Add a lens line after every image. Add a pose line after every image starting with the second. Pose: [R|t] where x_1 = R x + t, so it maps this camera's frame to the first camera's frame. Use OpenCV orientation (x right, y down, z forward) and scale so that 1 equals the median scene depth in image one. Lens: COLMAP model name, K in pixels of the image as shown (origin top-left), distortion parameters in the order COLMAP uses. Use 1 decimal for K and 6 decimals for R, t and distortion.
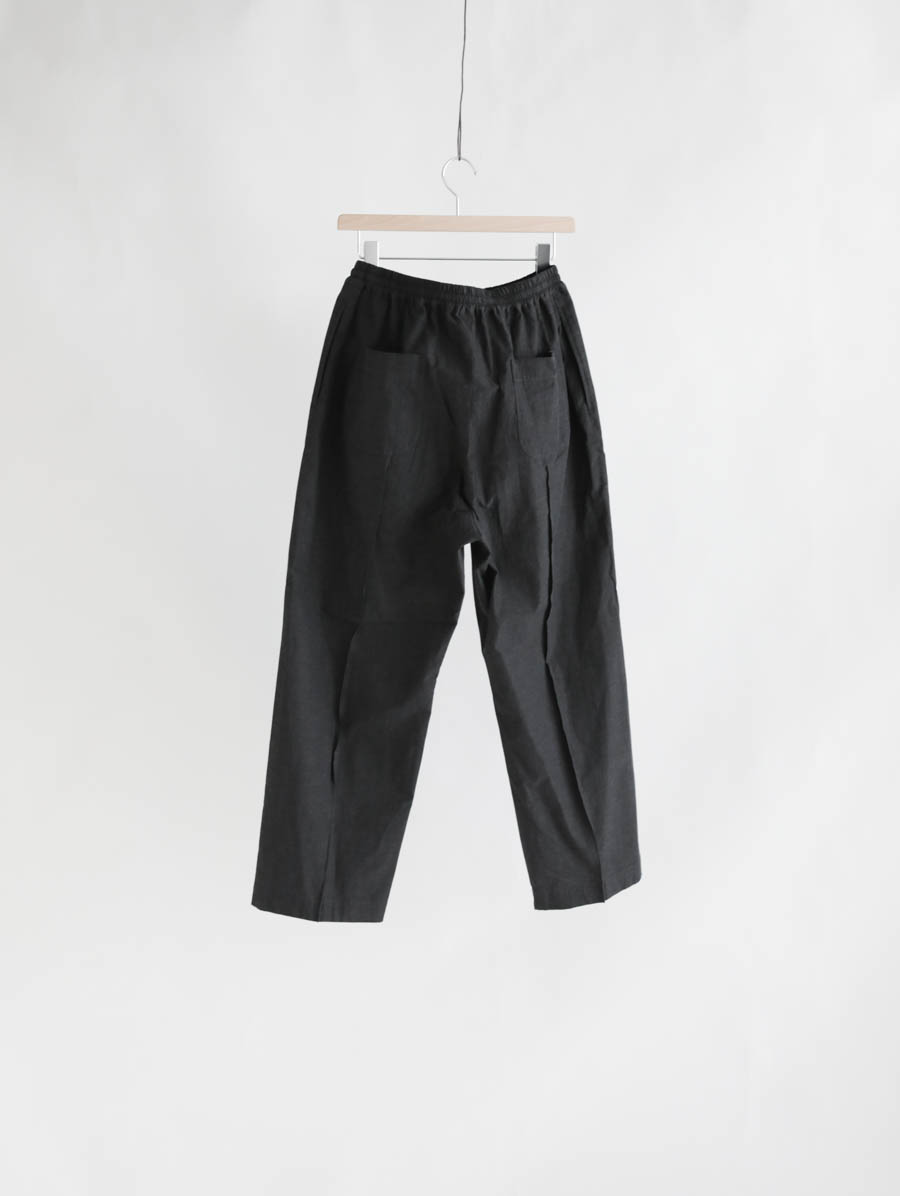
lens RADIAL K [[1698.5, 0, 450.0], [0, 1698.5, 598.0], [0, 0, 1]] dist [0.009421, -0.029080]
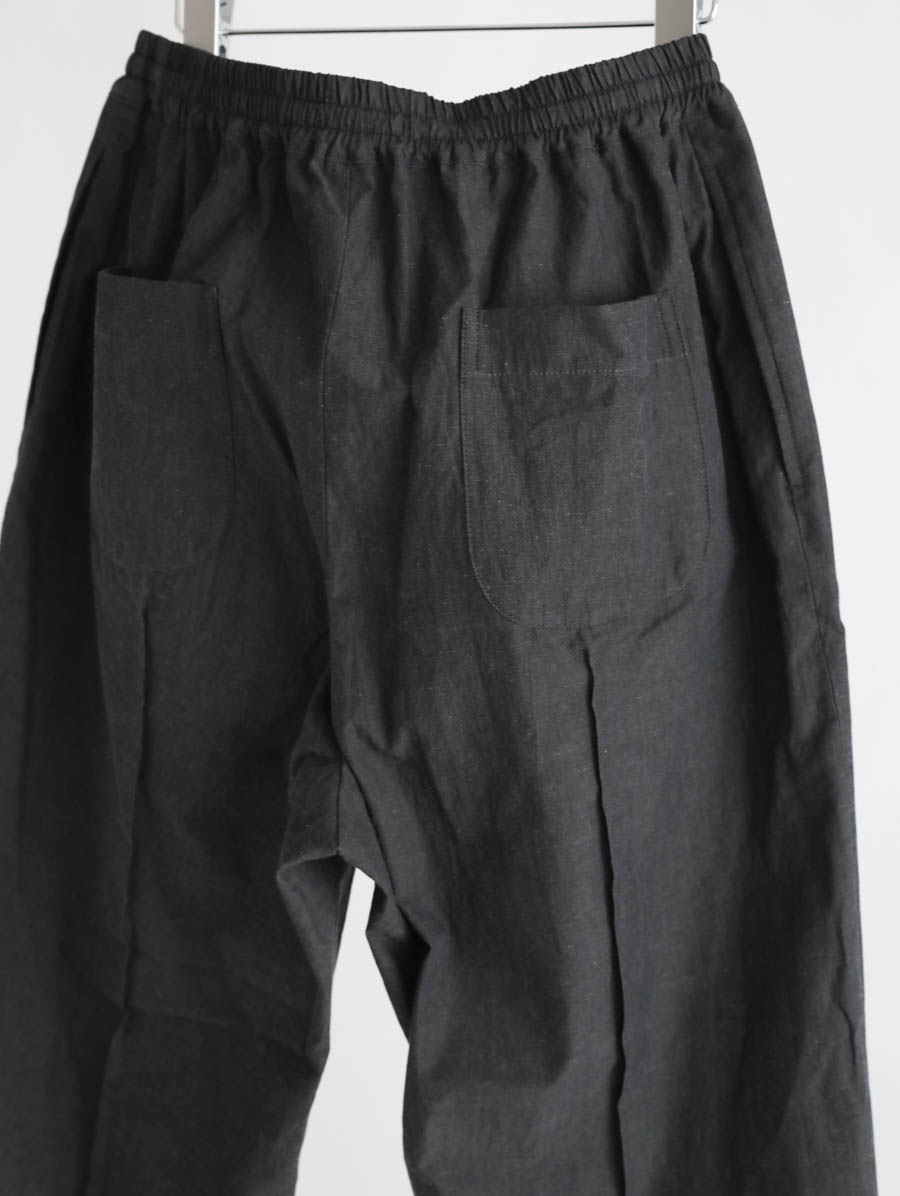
lens RADIAL K [[1781.0, 0, 450.0], [0, 1781.0, 598.0], [0, 0, 1]] dist [0.011189, -0.006953]
pose [[0.887616, 0.094480, -0.450790, 0.185521], [-0.115966, 0.993048, -0.020210, -0.078264], [0.445747, 0.070215, 0.892401, 0.694672]]
